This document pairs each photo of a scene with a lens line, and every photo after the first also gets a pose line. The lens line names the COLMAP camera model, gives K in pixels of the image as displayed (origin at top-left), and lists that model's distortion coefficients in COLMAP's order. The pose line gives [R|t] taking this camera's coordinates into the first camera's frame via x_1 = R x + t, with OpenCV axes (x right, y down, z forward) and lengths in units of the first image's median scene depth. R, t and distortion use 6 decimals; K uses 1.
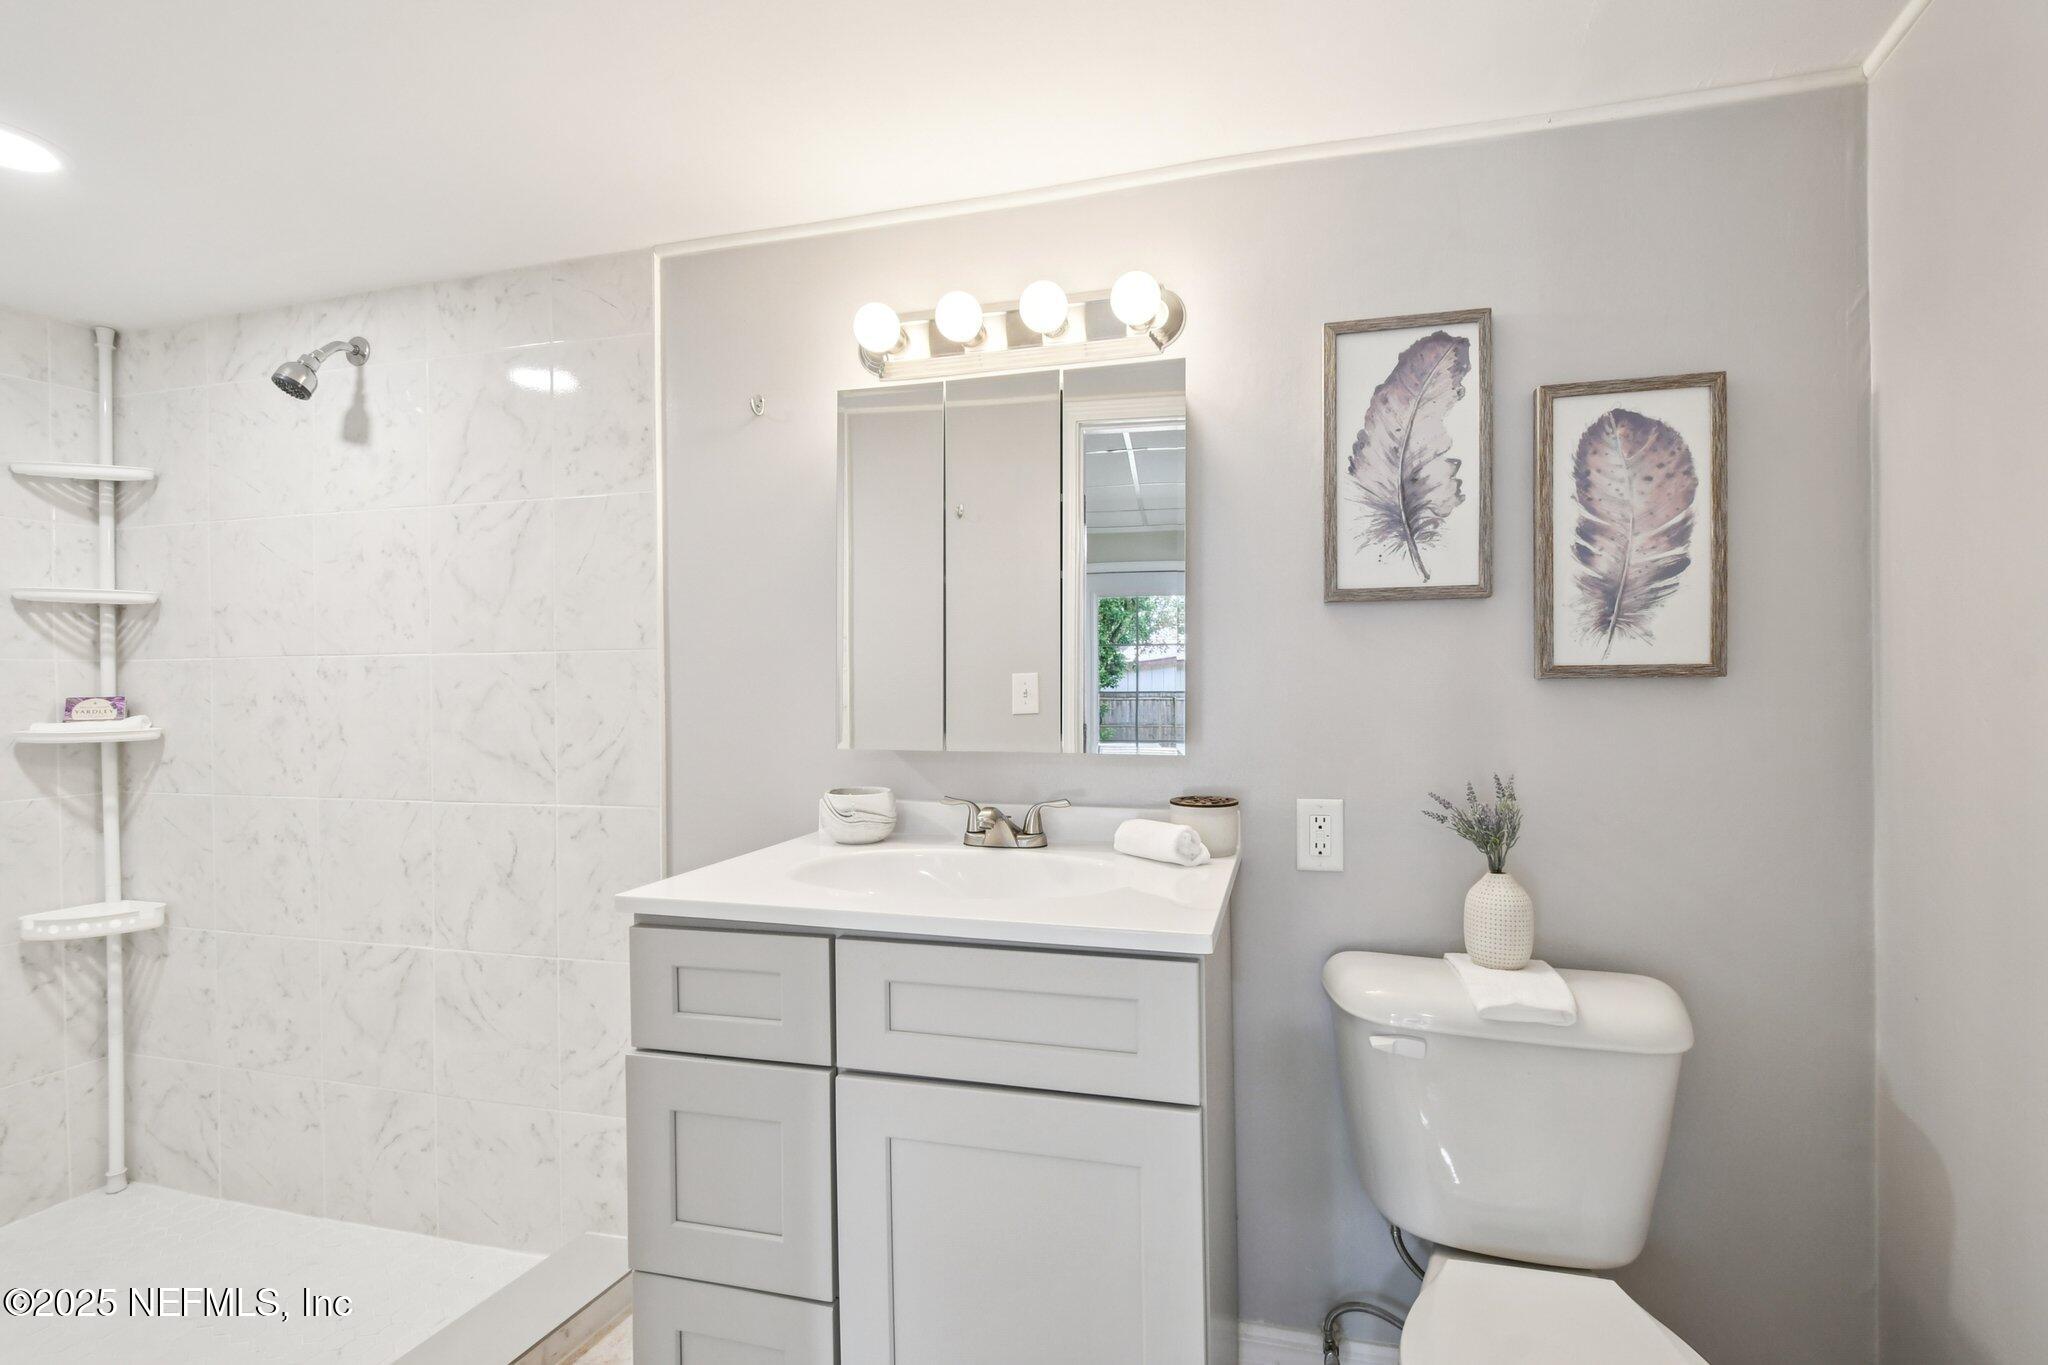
lens RADIAL K [[919.2, 0, 1031.7], [0, 919.2, 672.3], [0, 0, 1]] dist [0.001613, -0.004692]
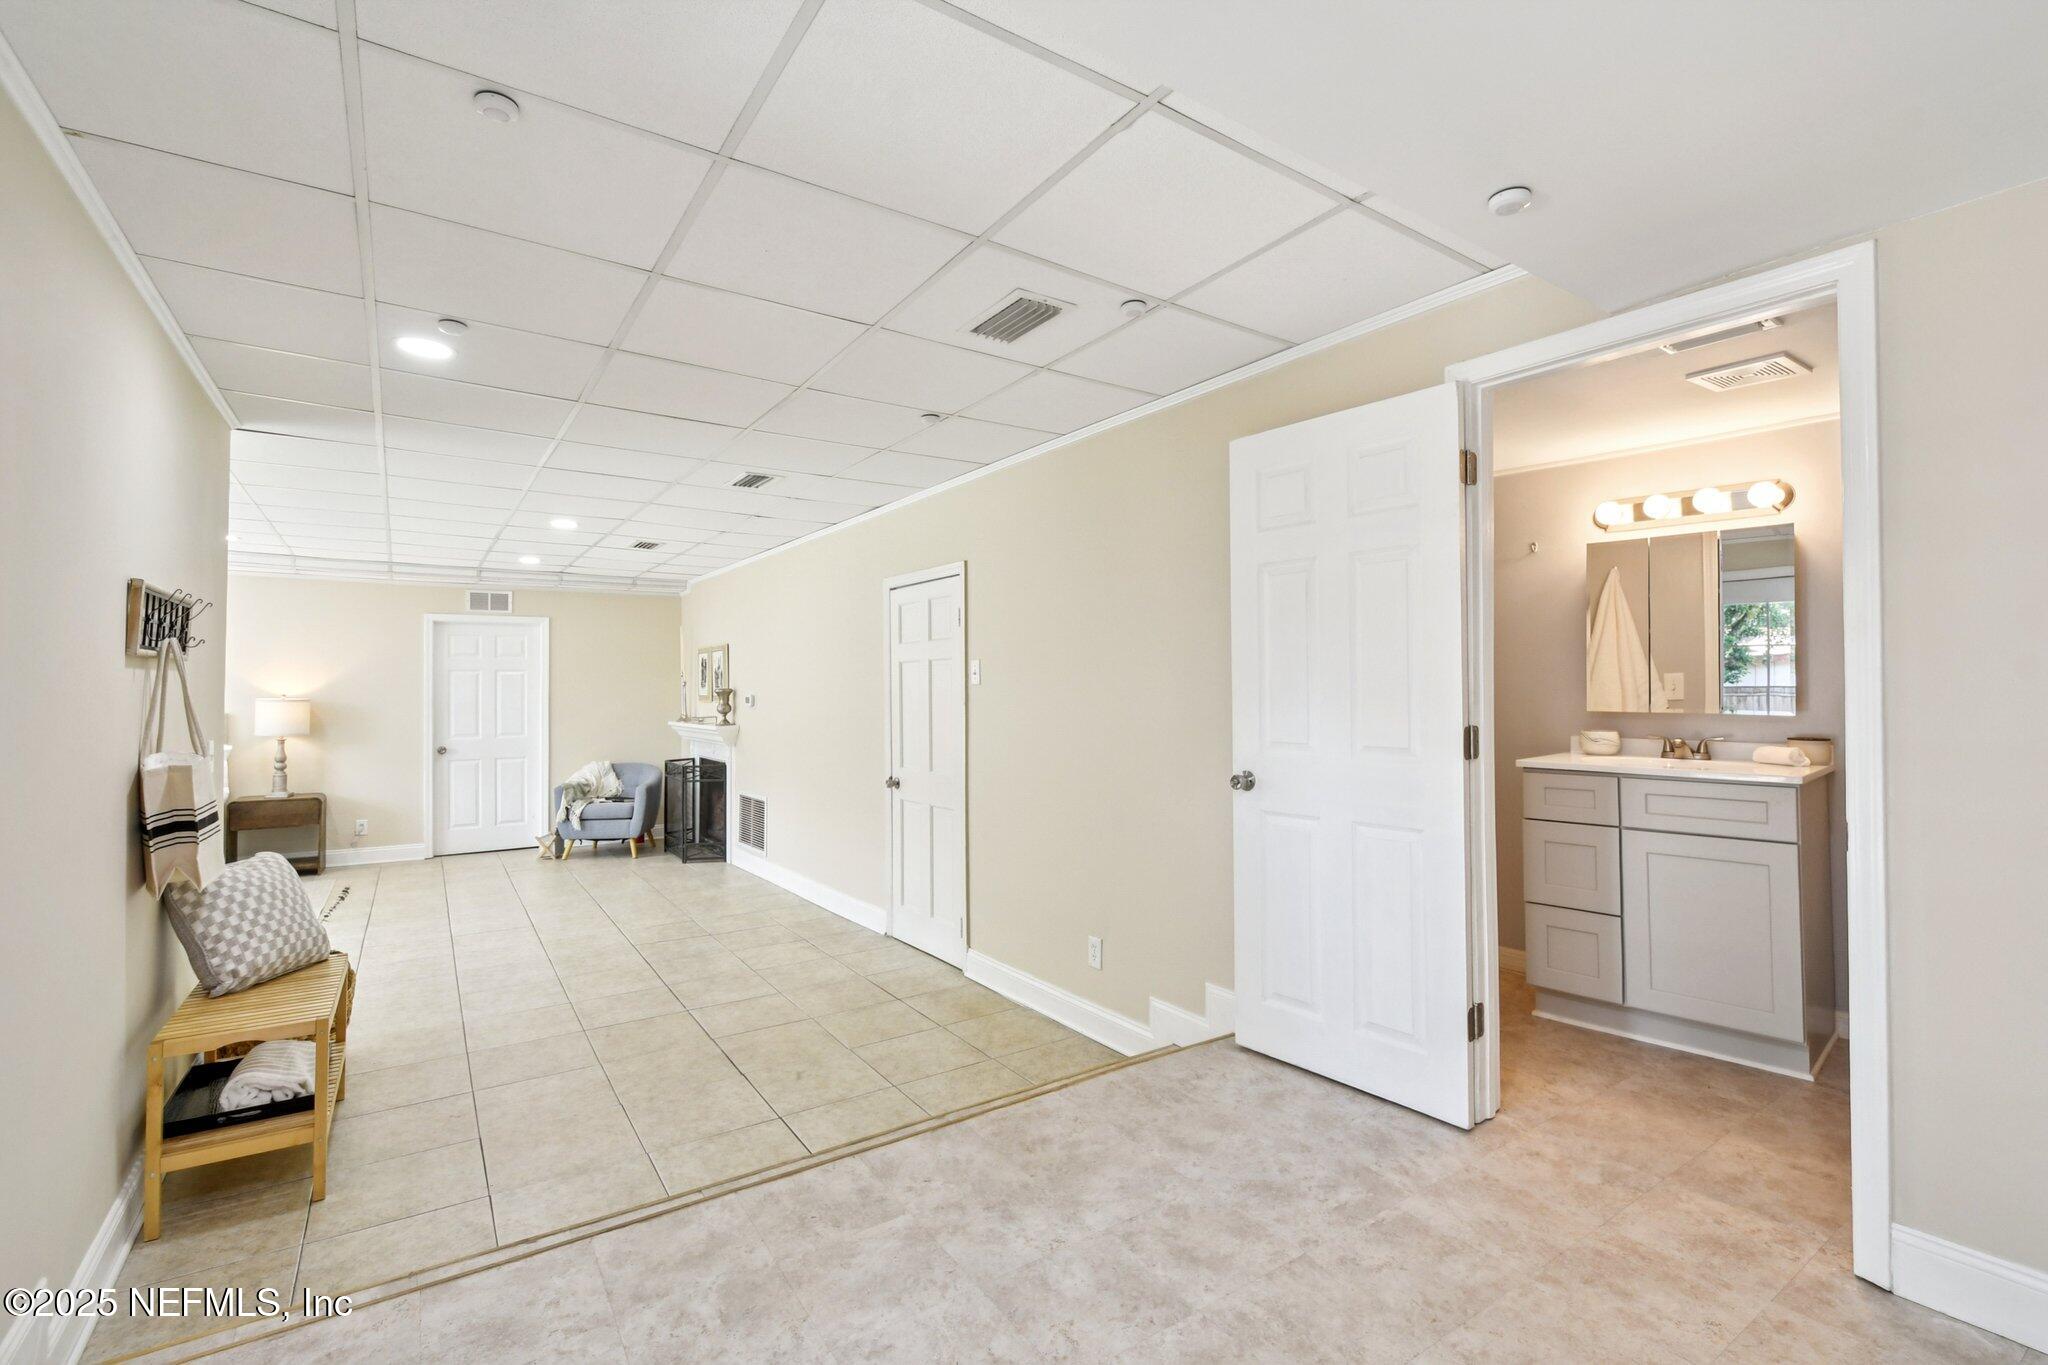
lens RADIAL K [[919.2, 0, 1031.7], [0, 919.2, 672.3], [0, 0, 1]] dist [0.001613, -0.004692]
pose [[0.846015, -0.006091, -0.533125, -0.174750], [0.008194, 0.999965, 0.001577, -0.022648], [0.533097, -0.005702, 0.846035, -1.570080]]
